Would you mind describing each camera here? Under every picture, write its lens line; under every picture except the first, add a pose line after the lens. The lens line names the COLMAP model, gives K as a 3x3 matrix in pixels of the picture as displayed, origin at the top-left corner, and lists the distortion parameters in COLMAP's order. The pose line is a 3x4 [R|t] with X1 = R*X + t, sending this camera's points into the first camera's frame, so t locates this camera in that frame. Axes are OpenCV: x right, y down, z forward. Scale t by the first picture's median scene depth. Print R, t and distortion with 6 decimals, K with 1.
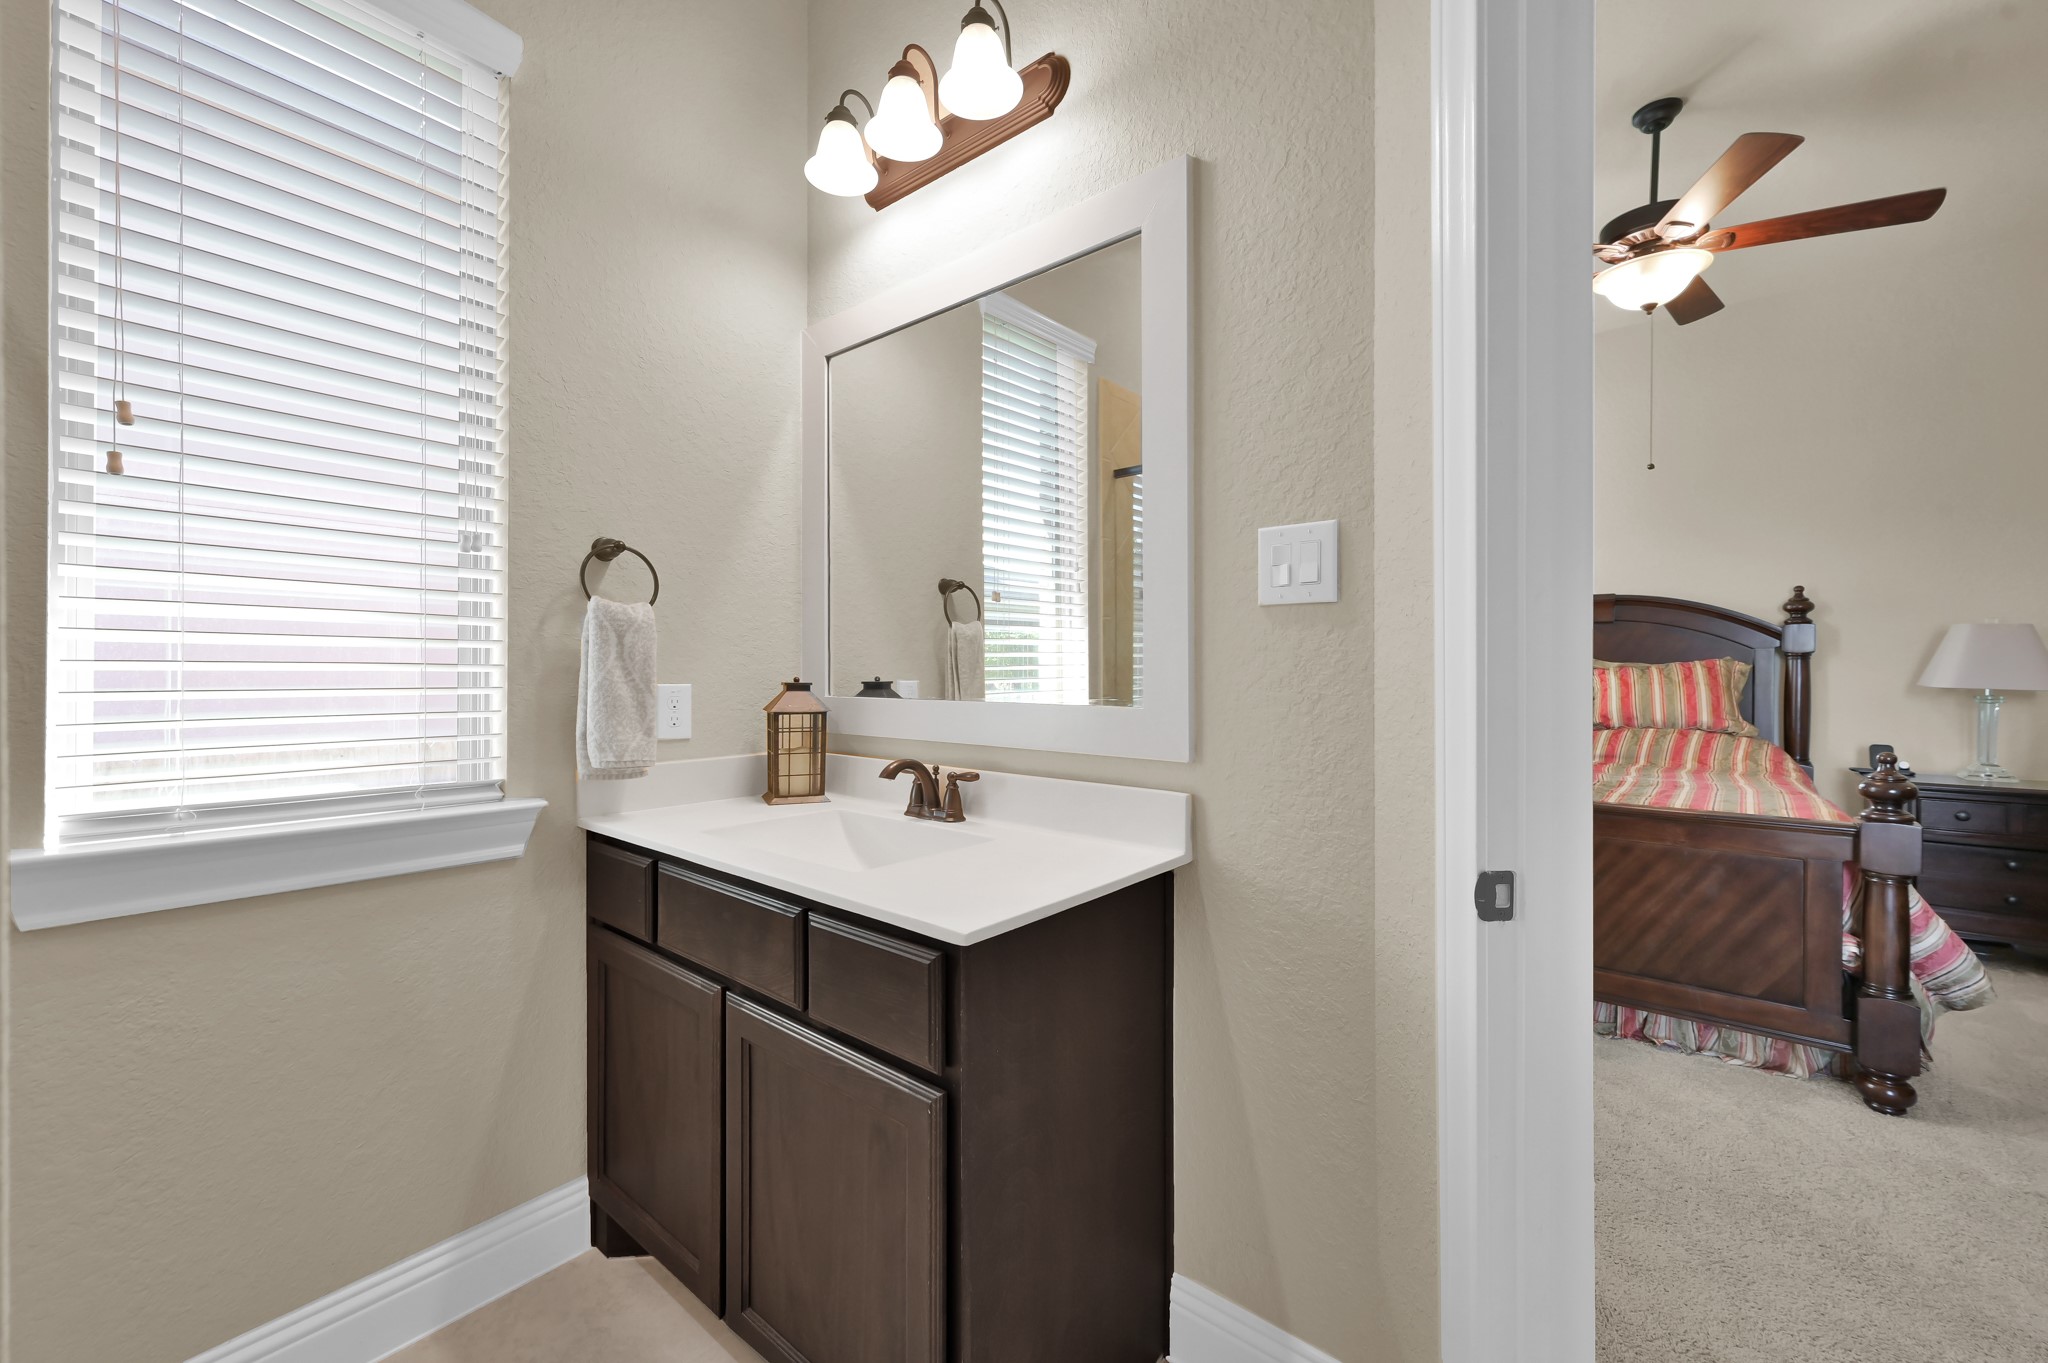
lens RADIAL K [[812.1, 0, 1010.2], [0, 812.1, 682.8], [0, 0, 1]] dist [0.003530, 0.000163]
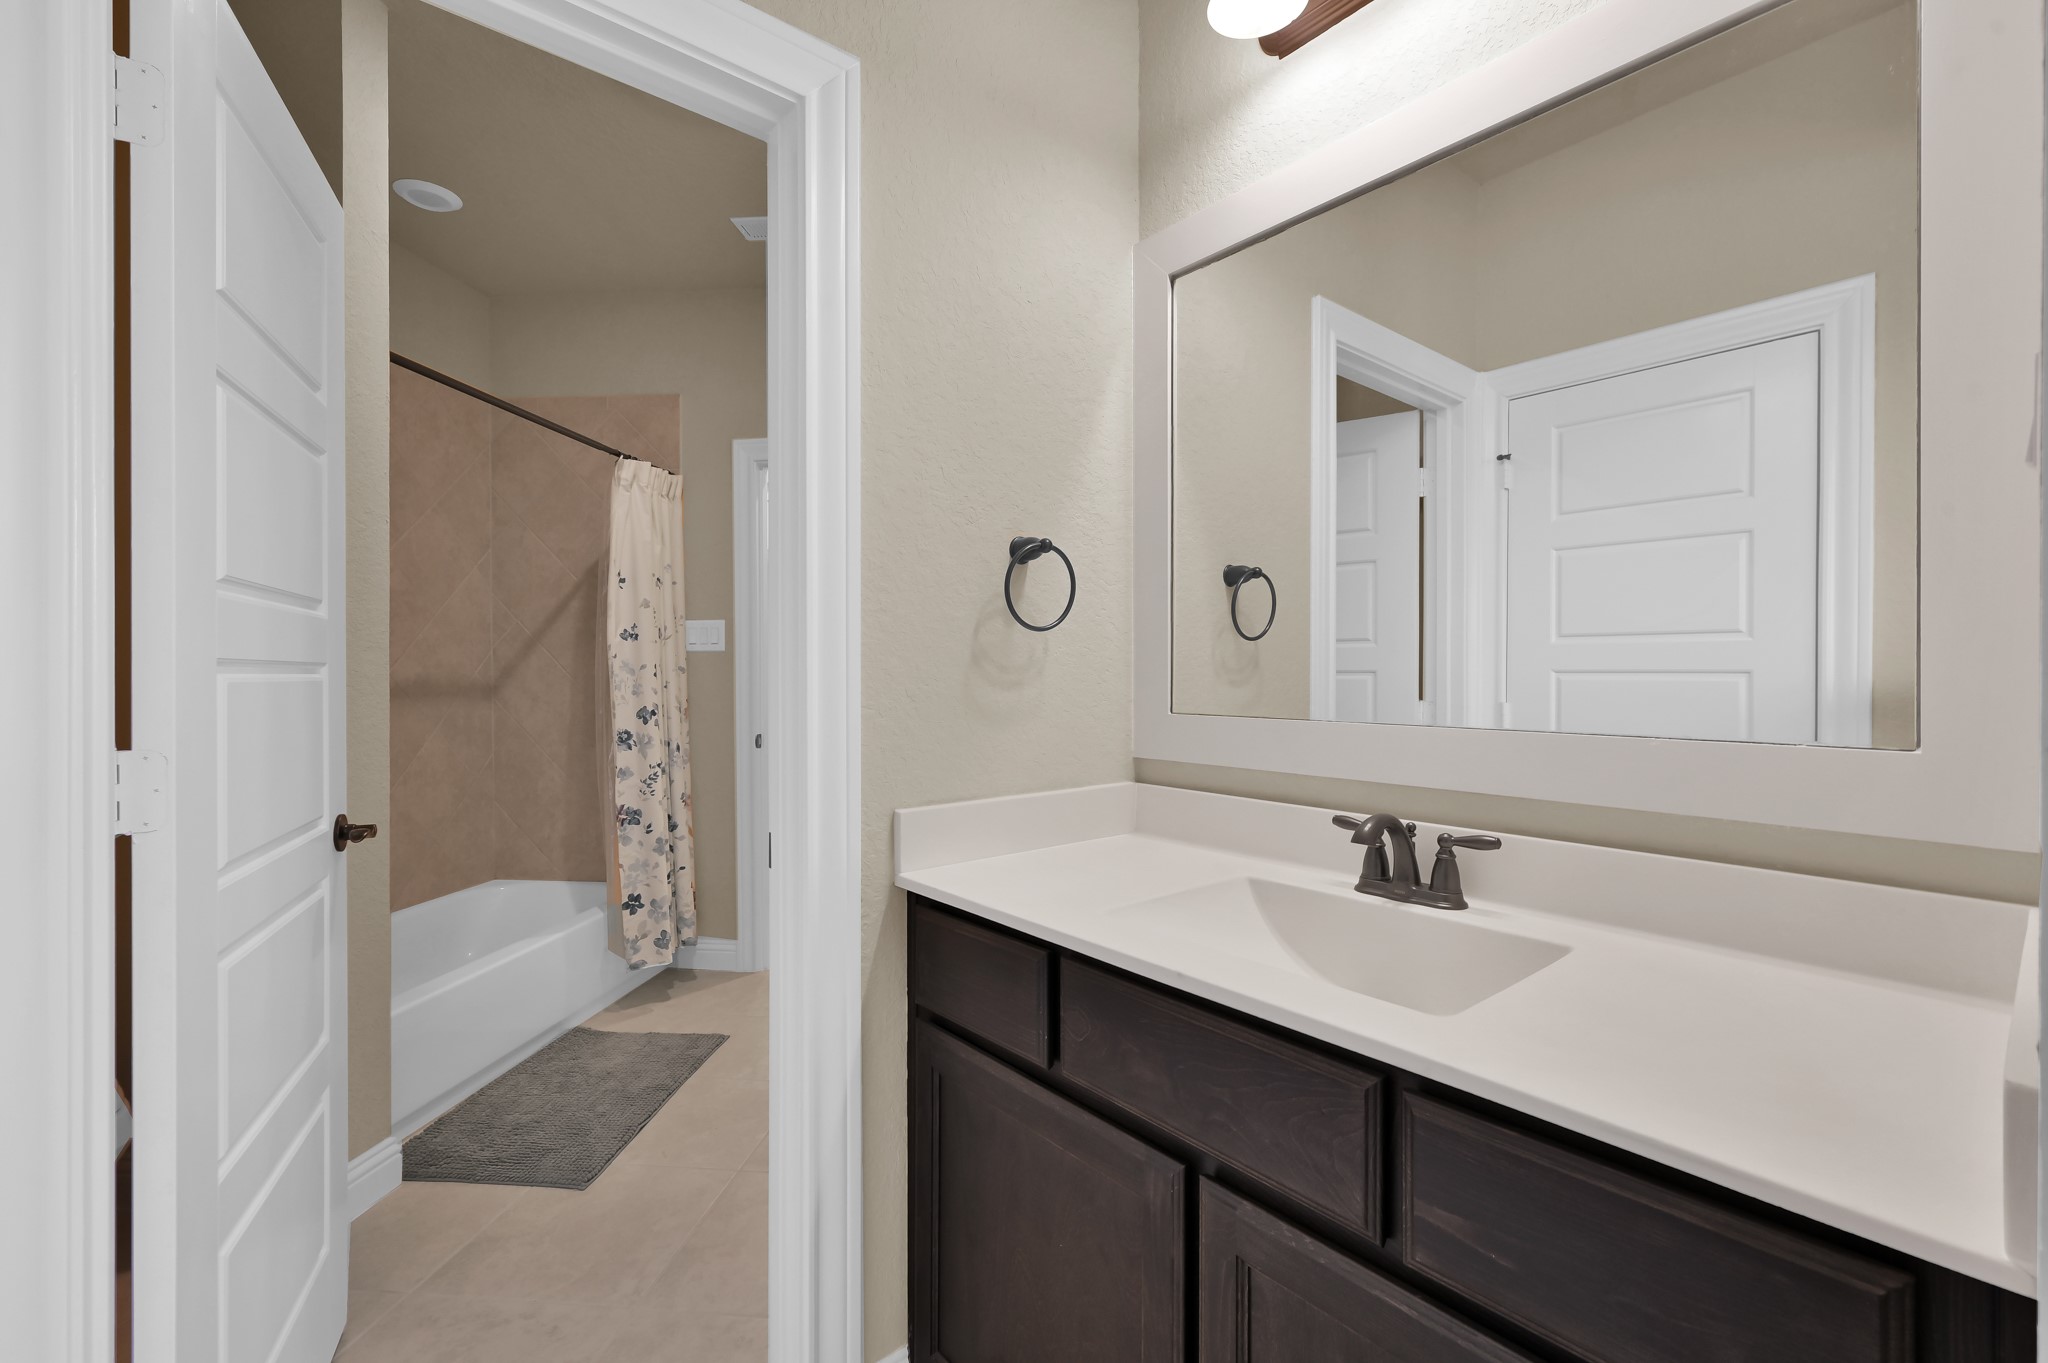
lens RADIAL K [[827.7, 0, 1024.8], [0, 827.7, 682.0], [0, 0, 1]] dist [-0.000919, -0.000294]
pose [[0.989868, 0.002018, -0.141976, -0.317980], [-0.002998, 0.999973, -0.006692, -0.011846], [0.141959, 0.007050, 0.989847, 0.256723]]
